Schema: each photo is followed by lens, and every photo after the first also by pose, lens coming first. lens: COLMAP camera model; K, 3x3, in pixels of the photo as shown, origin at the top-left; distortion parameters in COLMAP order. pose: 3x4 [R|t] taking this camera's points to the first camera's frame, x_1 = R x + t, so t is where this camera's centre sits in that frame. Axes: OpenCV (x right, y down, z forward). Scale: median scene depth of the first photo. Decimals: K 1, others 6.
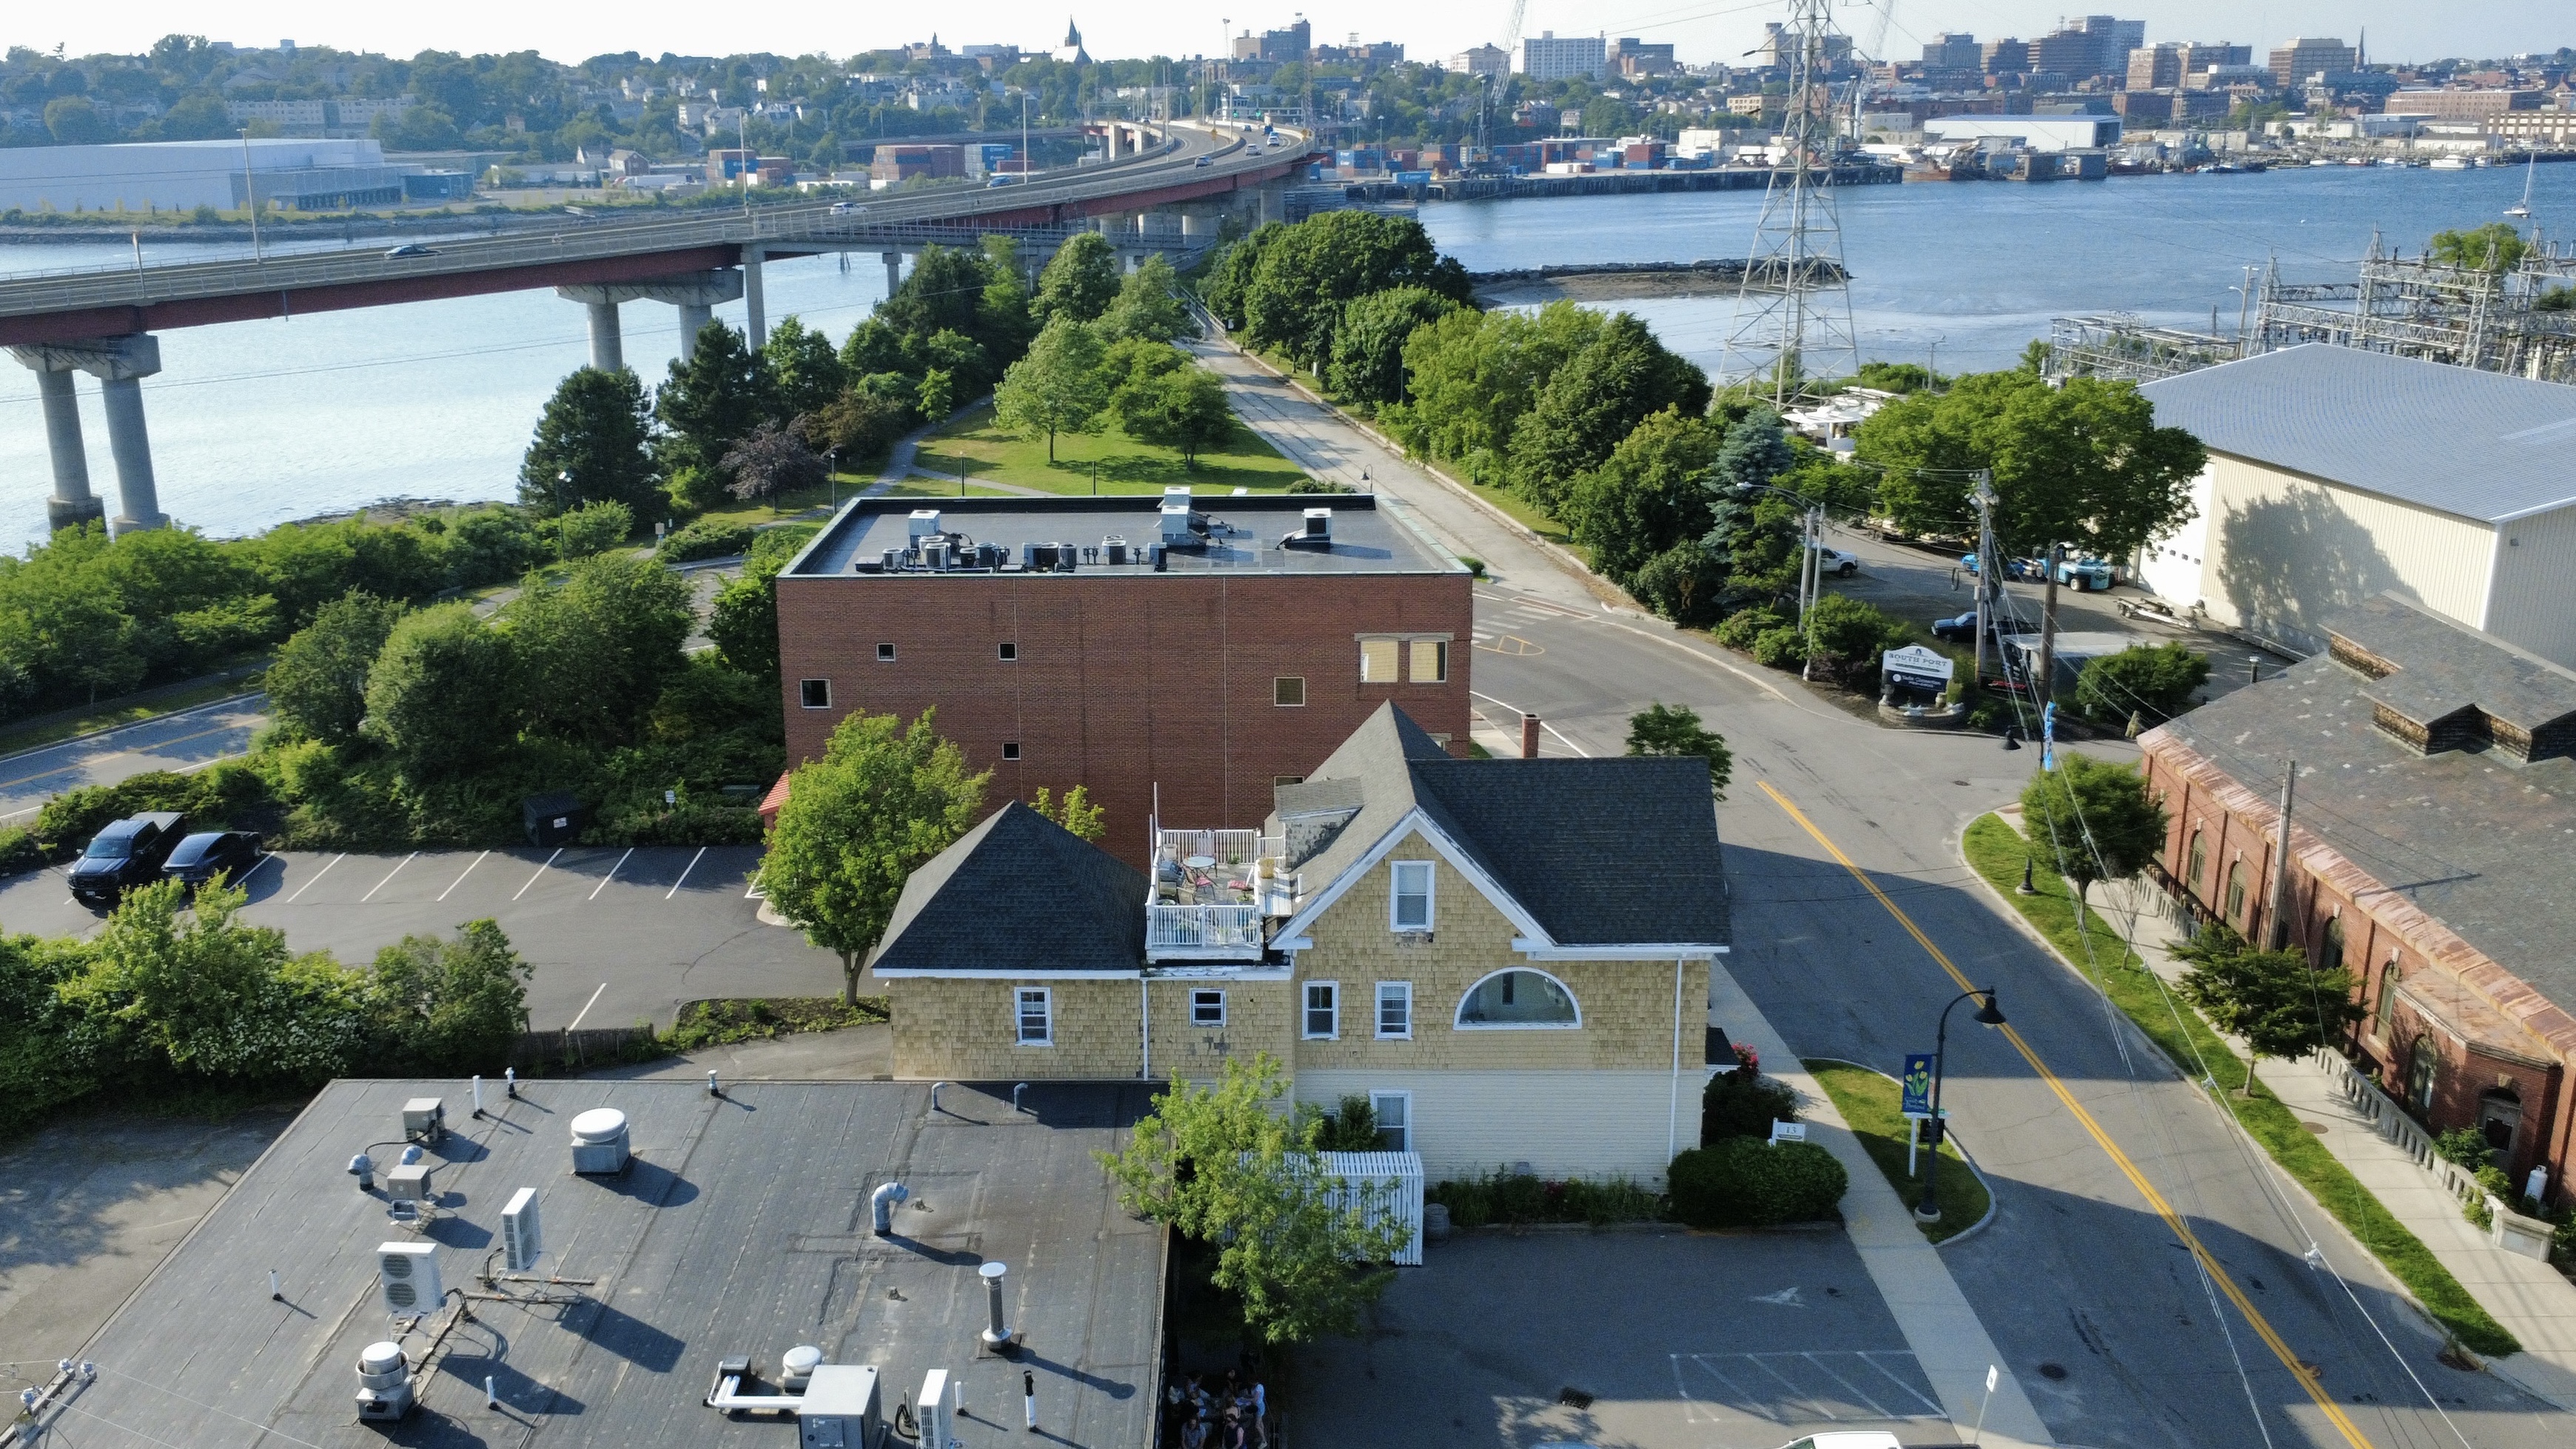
lens RADIAL K [[2166.7, 0, 1180.9], [0, 2166.7, 728.9], [0, 0, 1]] dist [-0.002899, -0.001757]
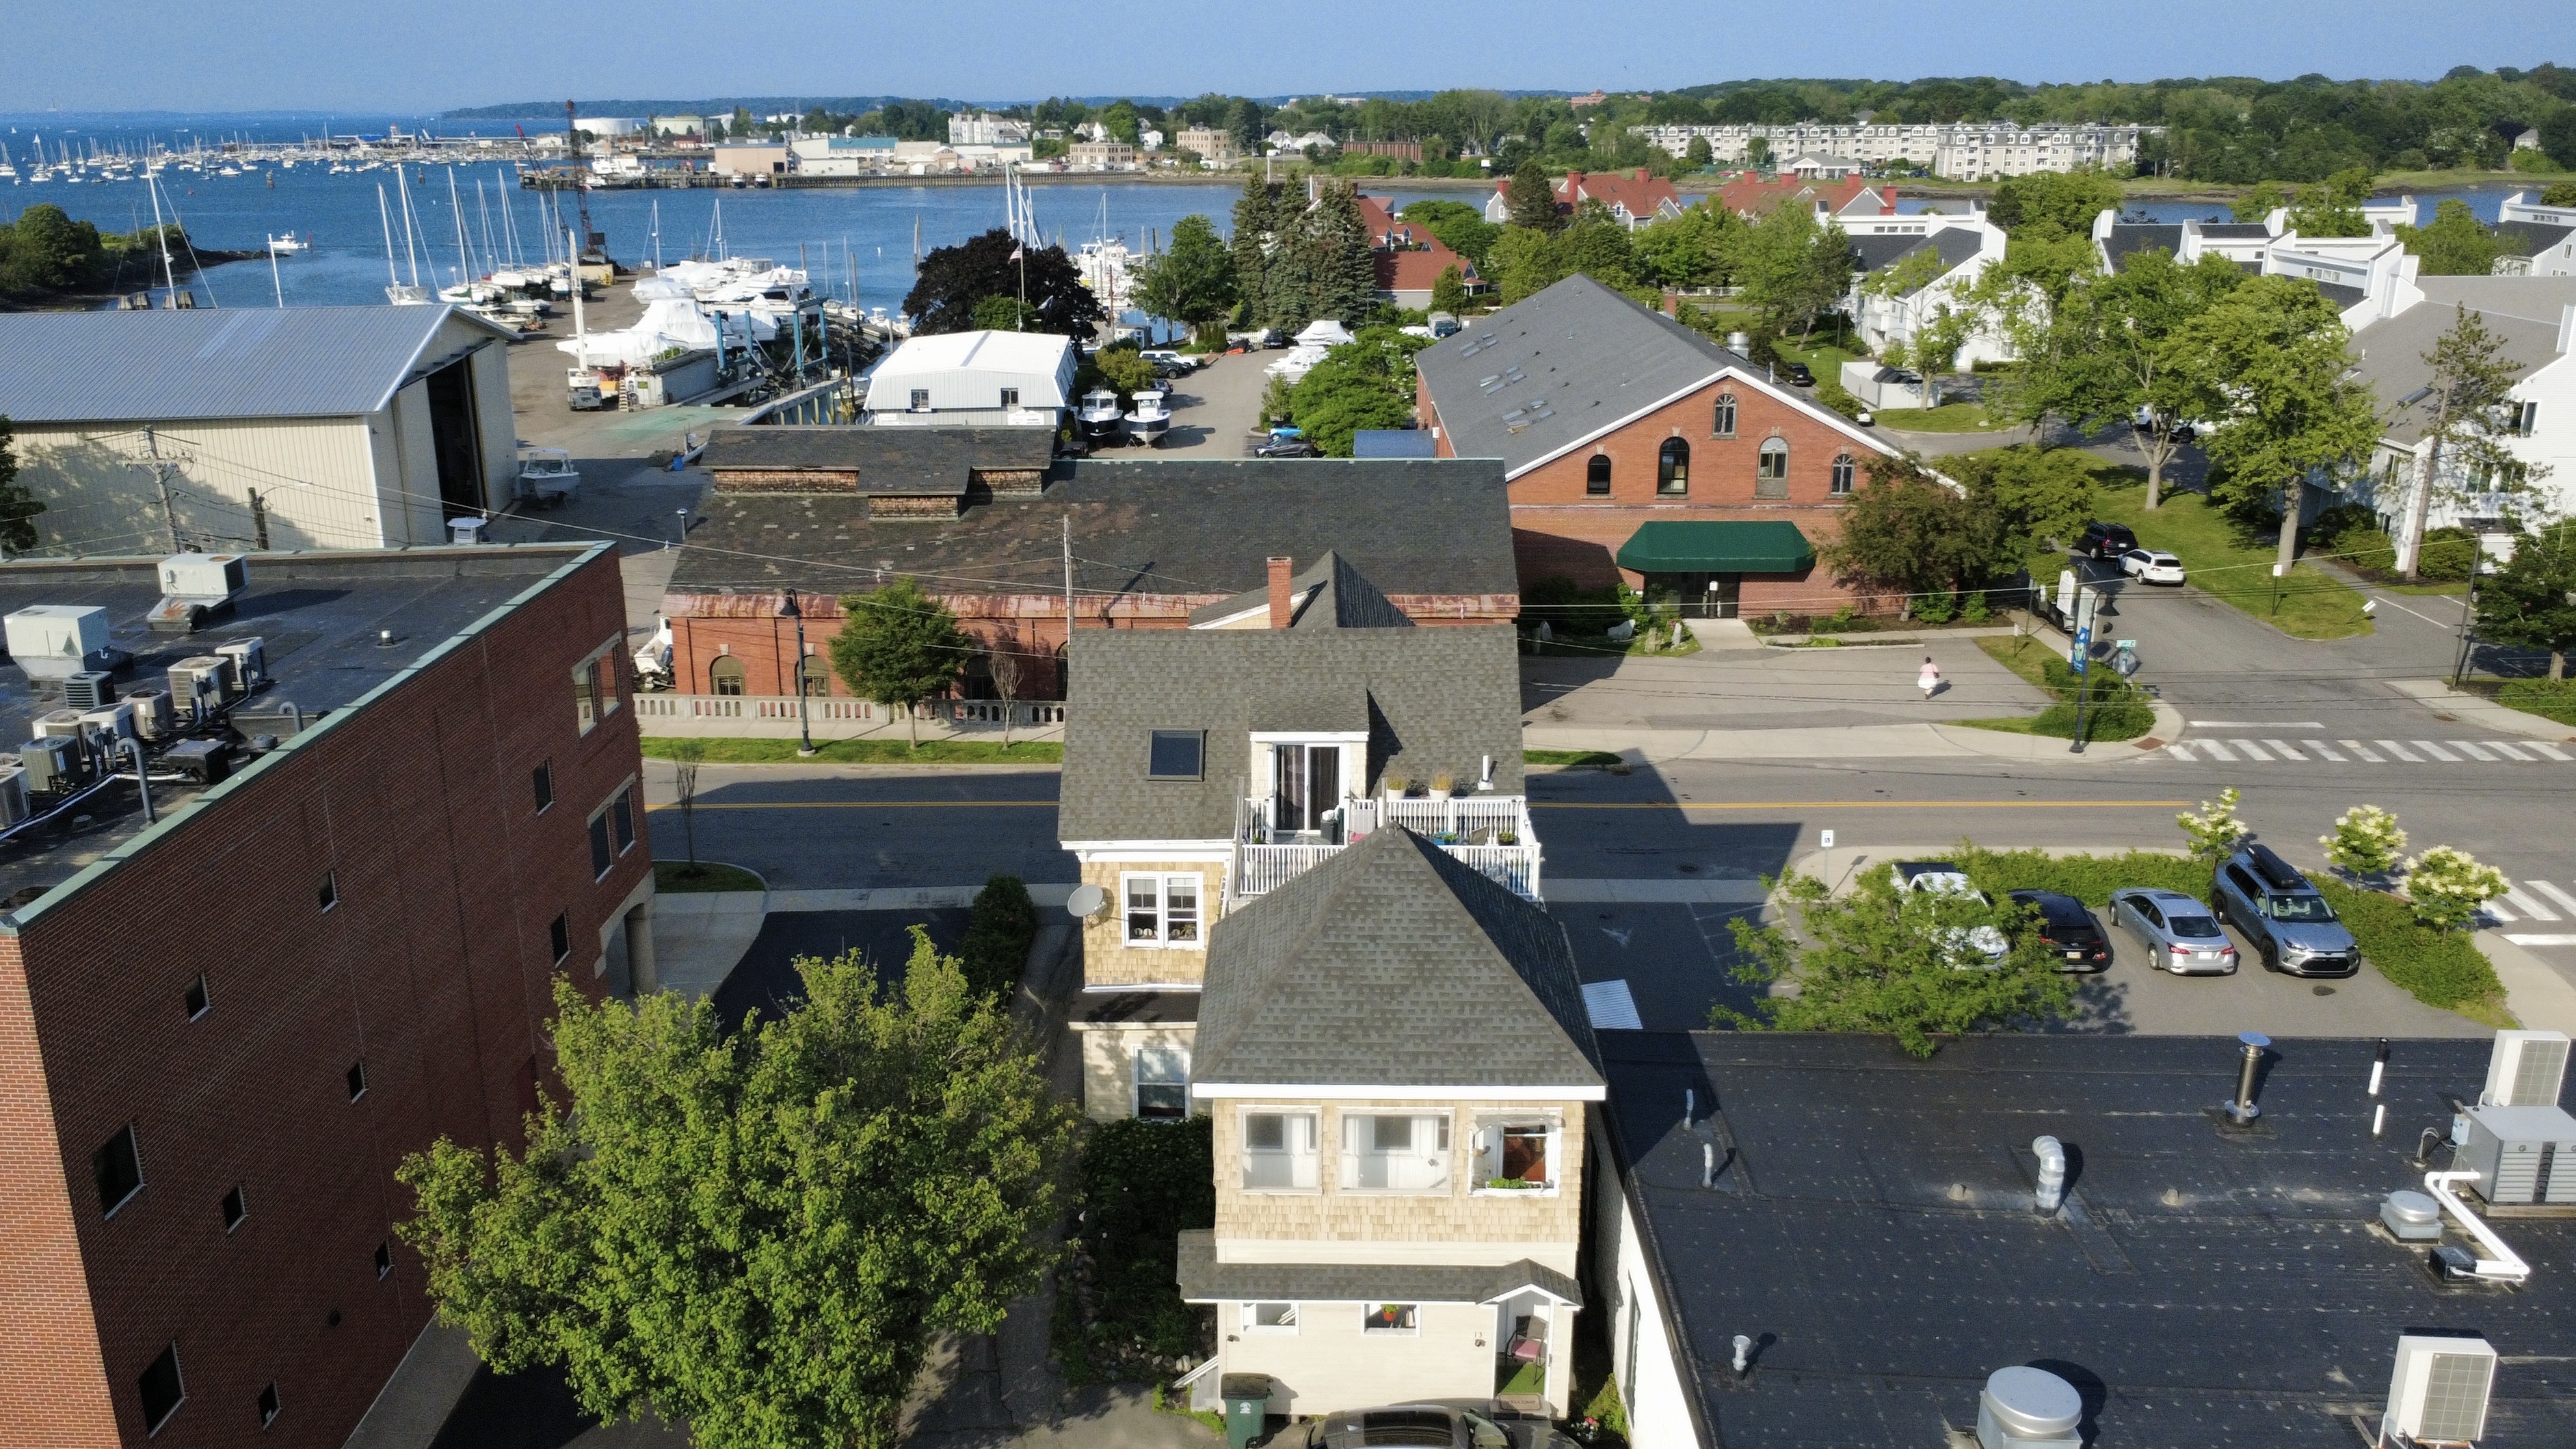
lens RADIAL K [[2001.7, 0, 1214.5], [0, 2001.7, 721.4], [0, 0, 1]] dist [0.001203, -0.003935]
pose [[0.010458, -0.282030, 0.959349, -0.377003], [0.290746, 0.918808, 0.266942, -0.100087], [-0.956743, 0.276135, 0.091608, 0.564578]]
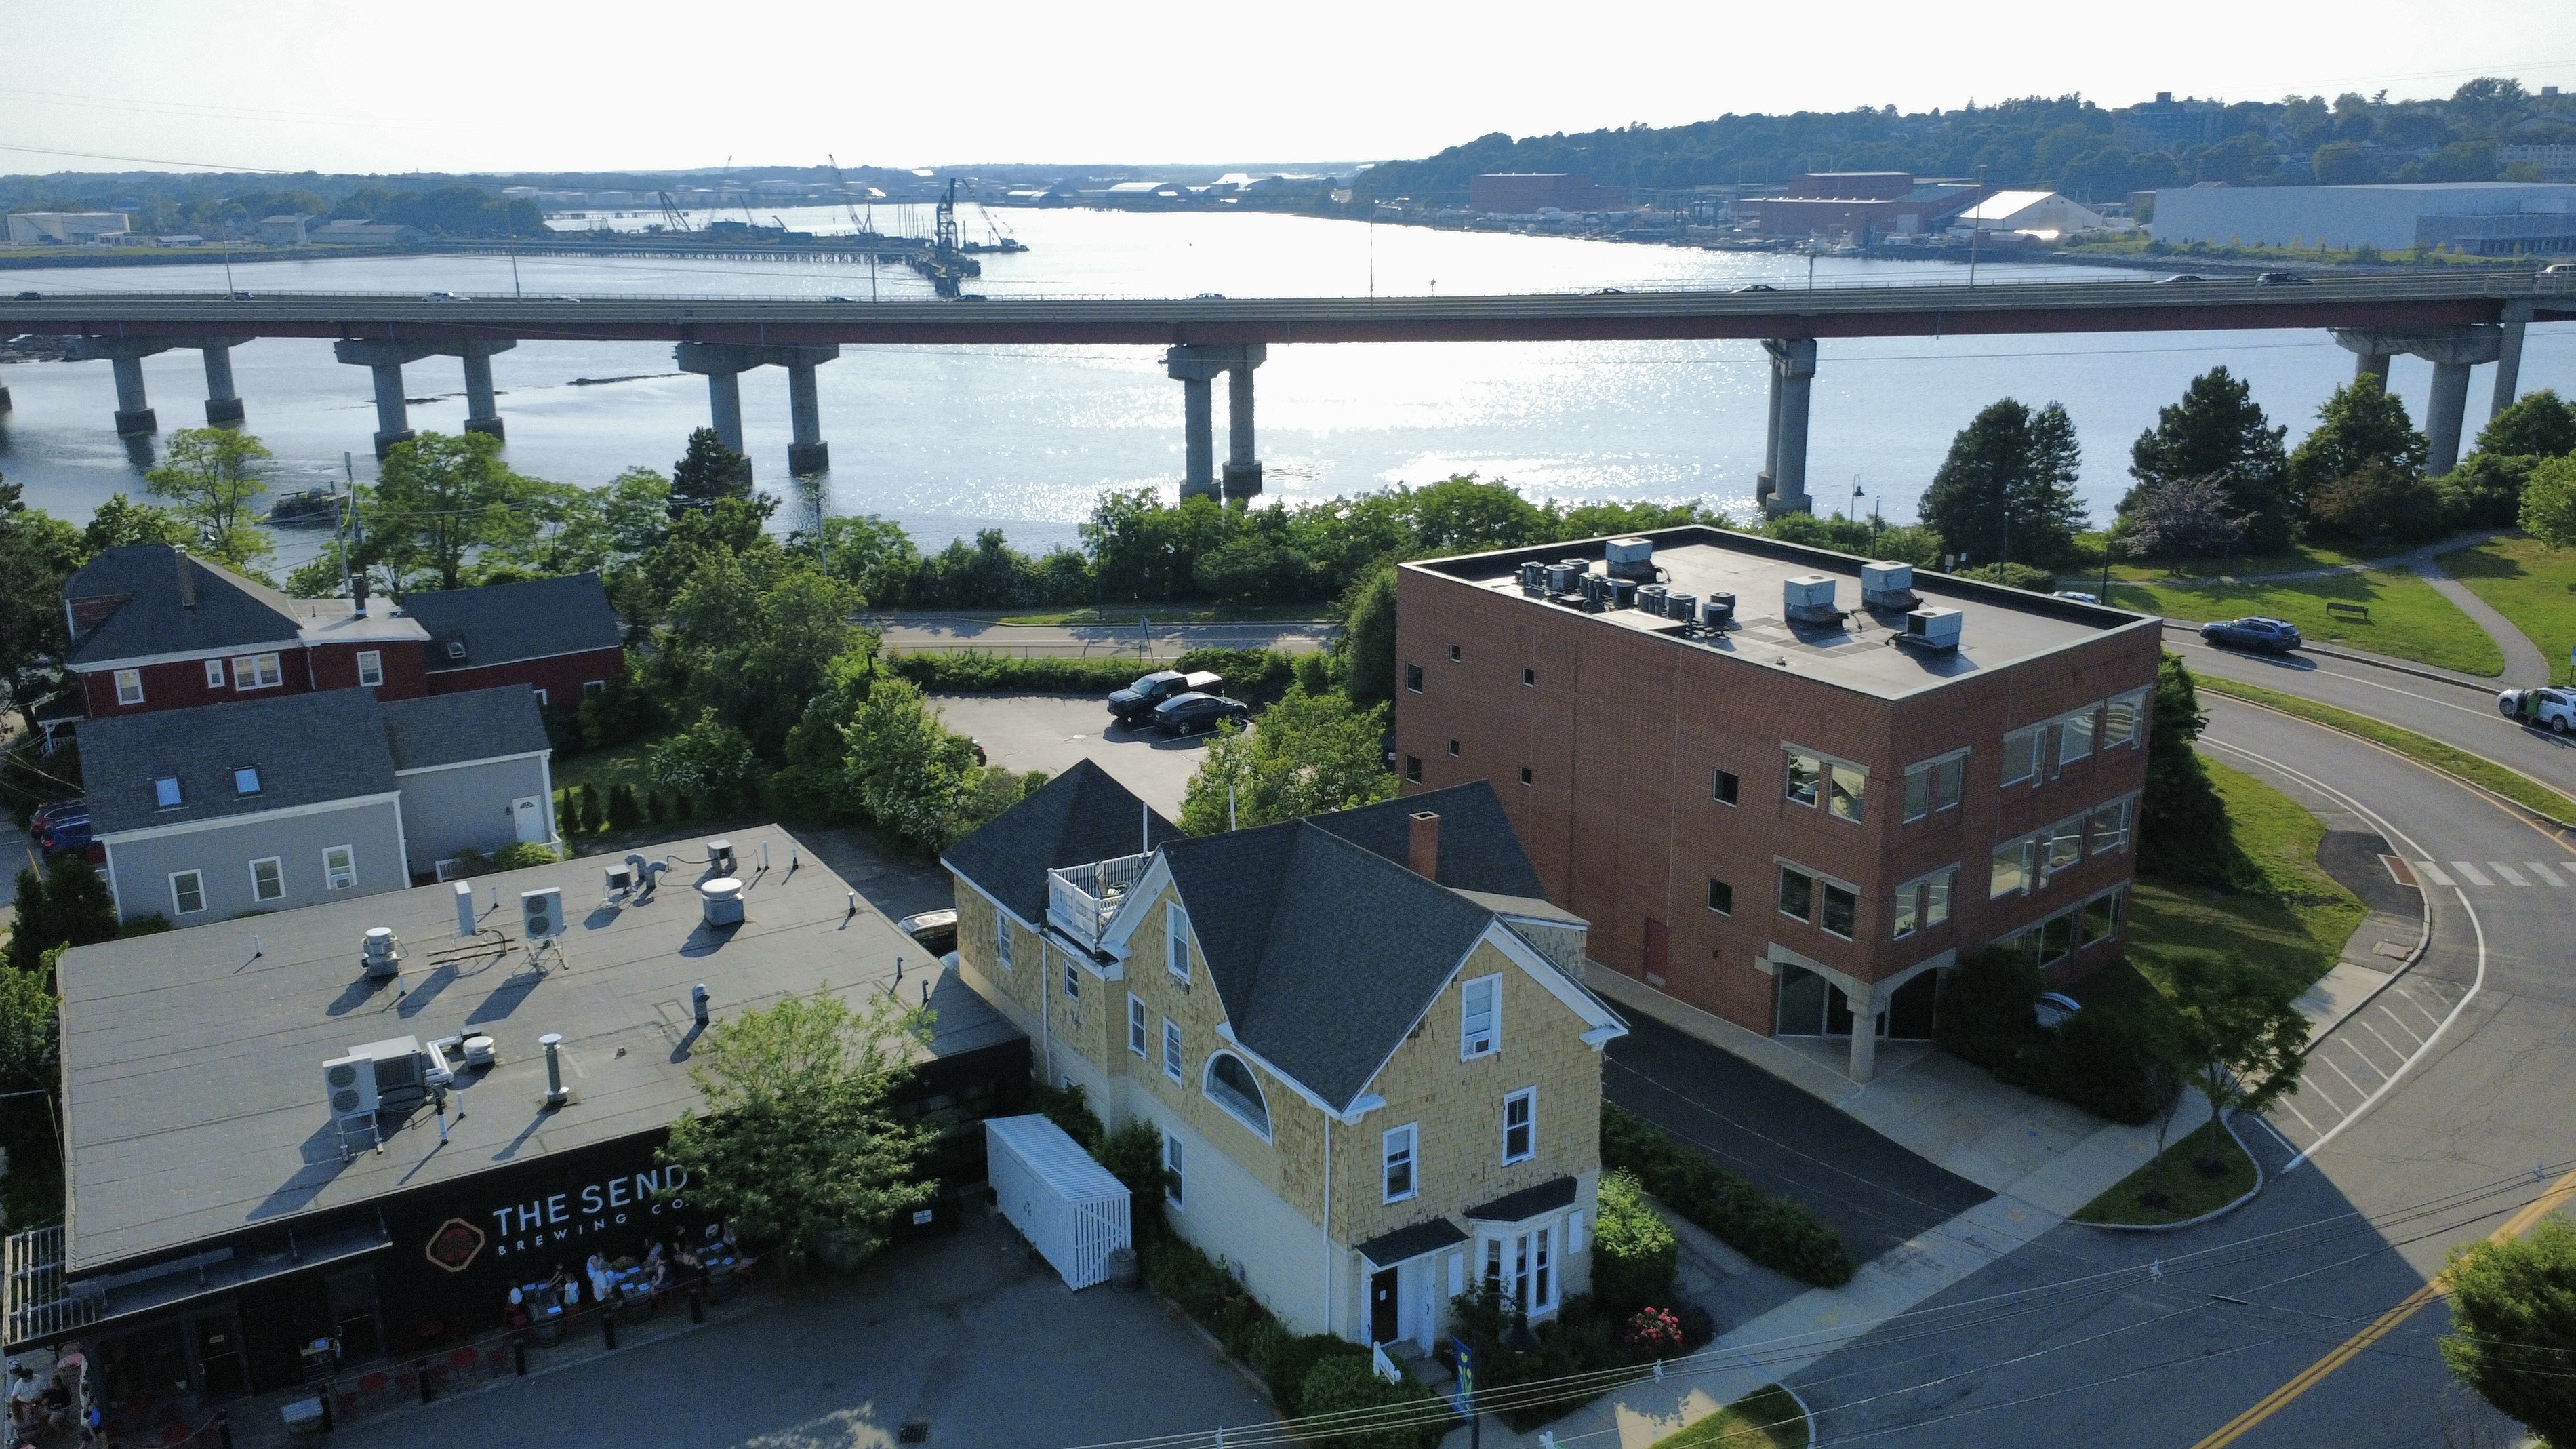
lens RADIAL K [[1985.1, 0, 1244.1], [0, 1985.1, 731.5], [0, 0, 1]] dist [-0.001423, -0.004310]
pose [[0.541101, 0.235158, -0.807410, 0.448284], [-0.231585, 0.964652, 0.125753, -0.072247], [0.808441, 0.118939, 0.576434, 0.273842]]
